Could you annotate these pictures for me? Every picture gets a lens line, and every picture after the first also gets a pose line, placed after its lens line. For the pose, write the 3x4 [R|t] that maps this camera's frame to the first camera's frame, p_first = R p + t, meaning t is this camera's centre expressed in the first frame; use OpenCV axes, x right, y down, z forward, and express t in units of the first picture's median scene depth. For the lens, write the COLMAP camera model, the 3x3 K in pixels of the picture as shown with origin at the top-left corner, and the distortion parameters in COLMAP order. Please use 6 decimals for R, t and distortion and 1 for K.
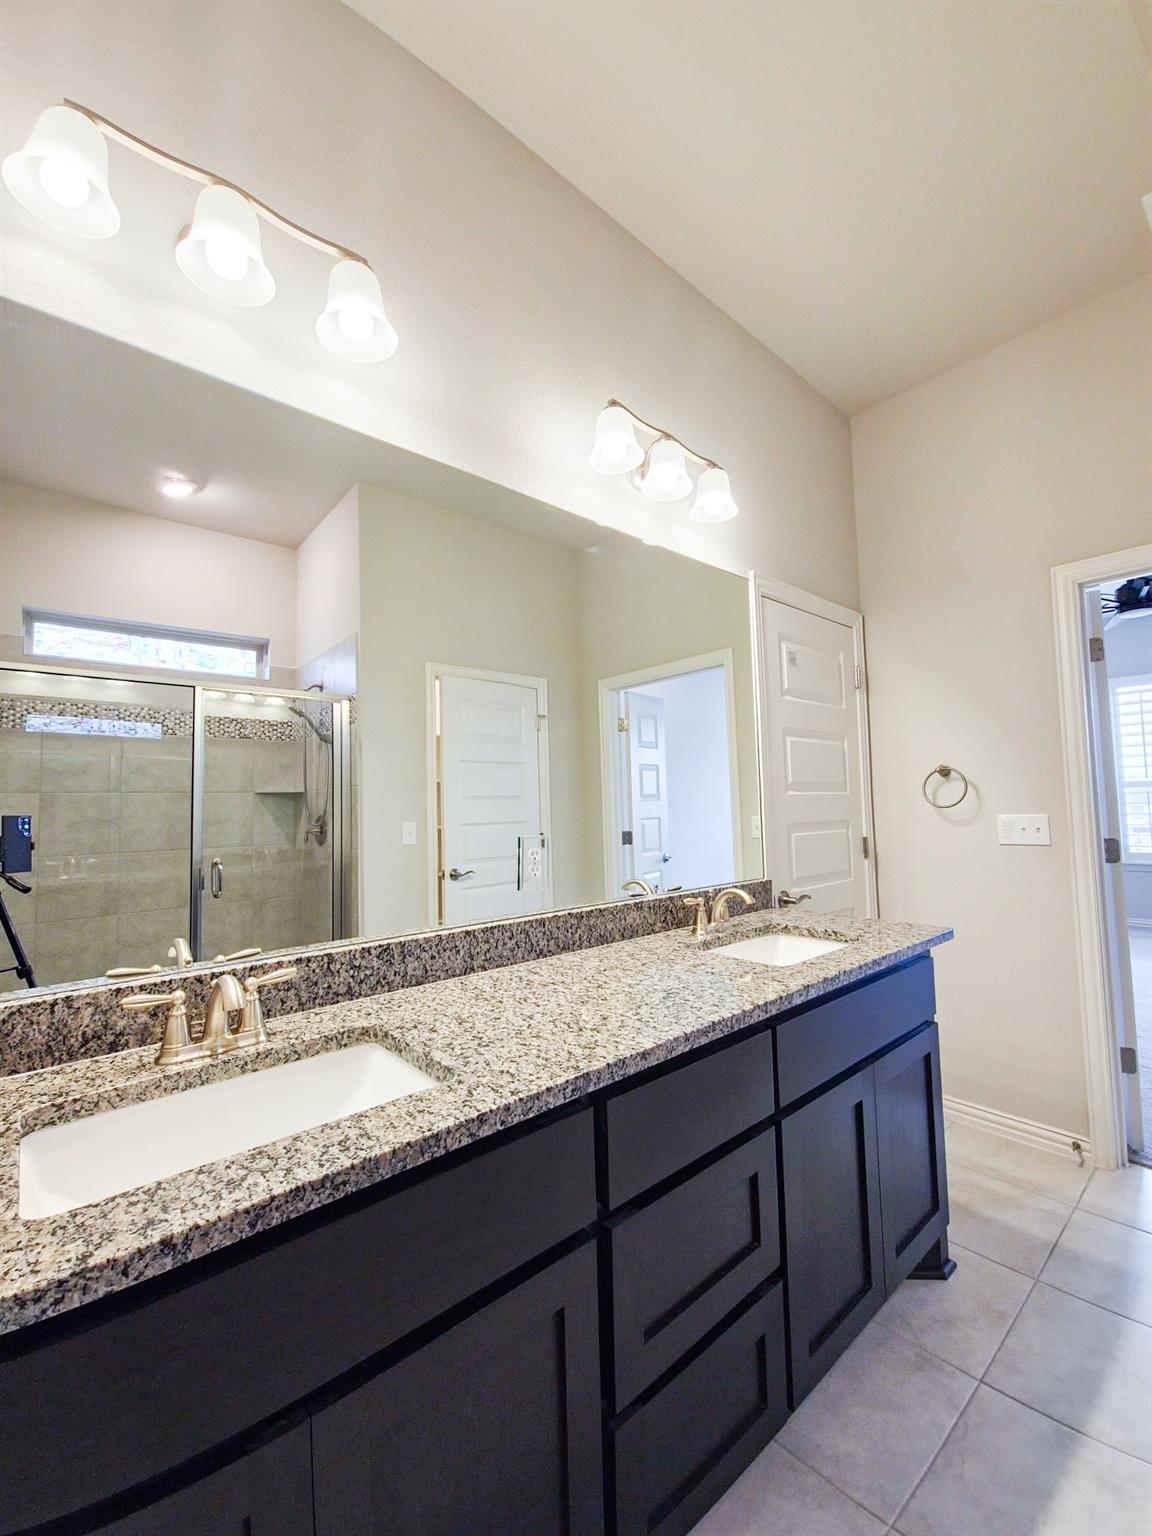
lens RADIAL K [[629.9, 0, 574.5], [0, 629.9, 769.1], [0, 0, 1]] dist [0.005922, -0.004581]
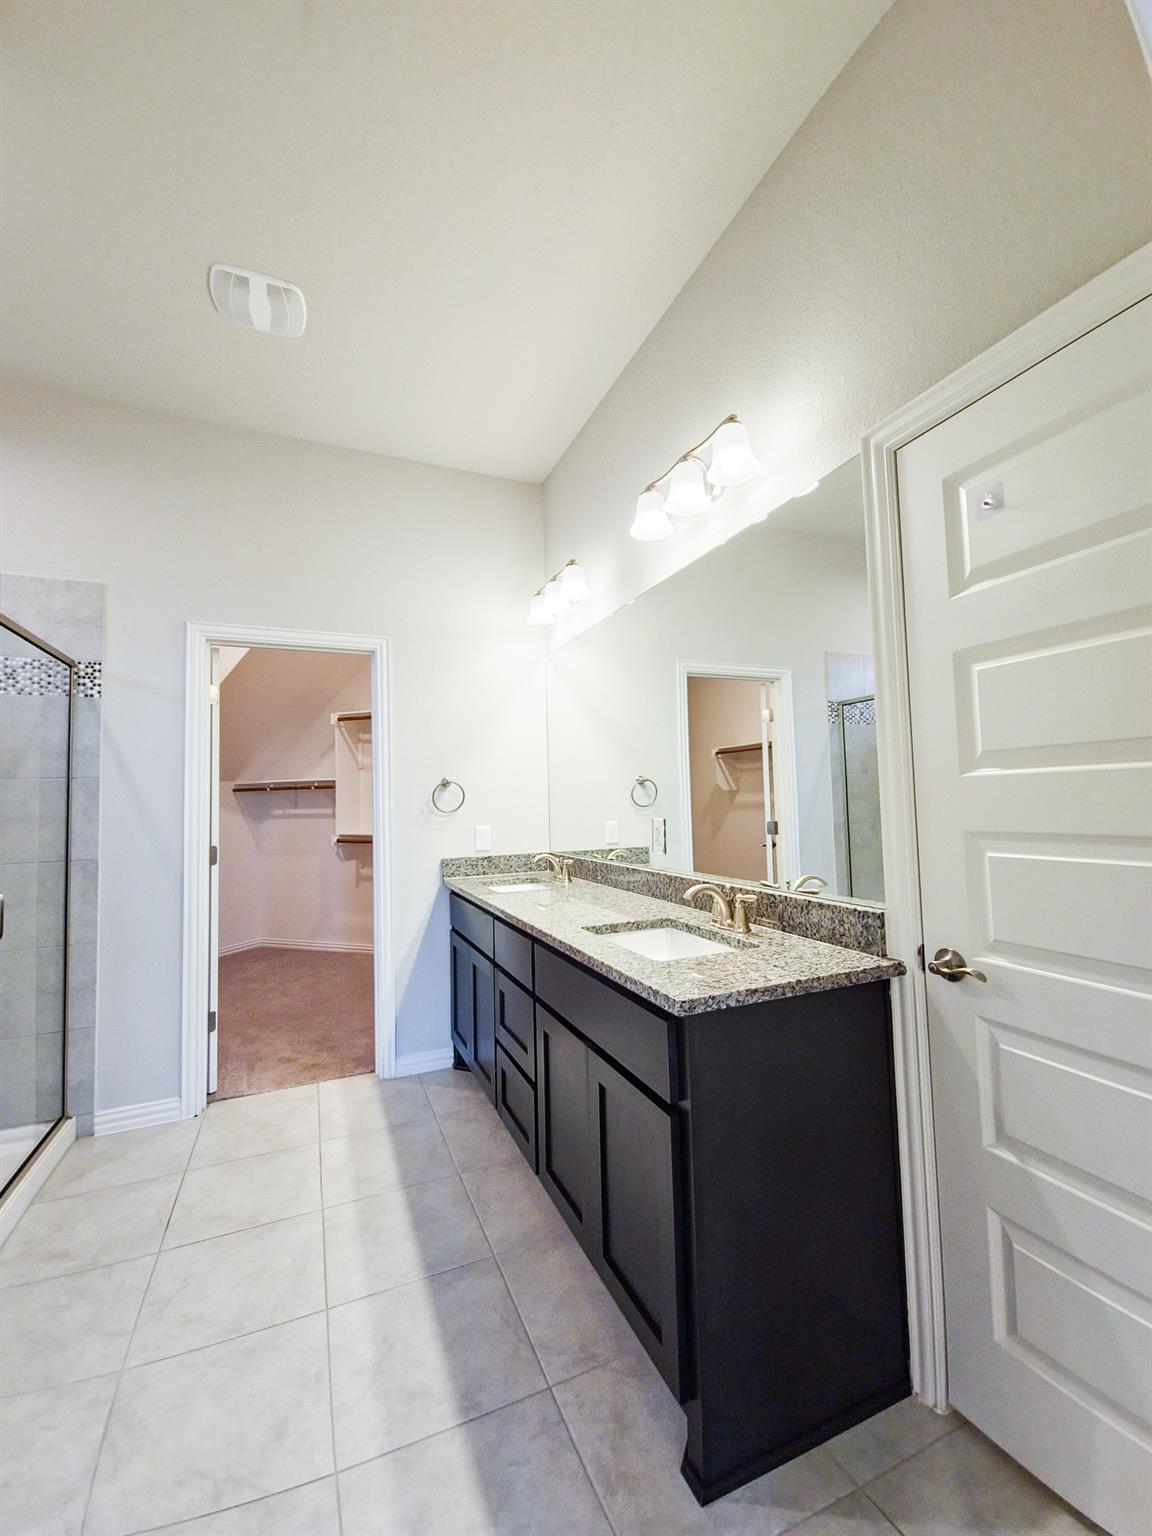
lens RADIAL K [[629.9, 0, 580.0], [0, 629.9, 767.0], [0, 0, 1]] dist [0.005922, -0.004581]
pose [[-0.296410, -0.026307, -0.954698, 1.394809], [0.087698, 0.994648, -0.054635, 0.051418], [0.951026, -0.099919, -0.292517, 1.252446]]
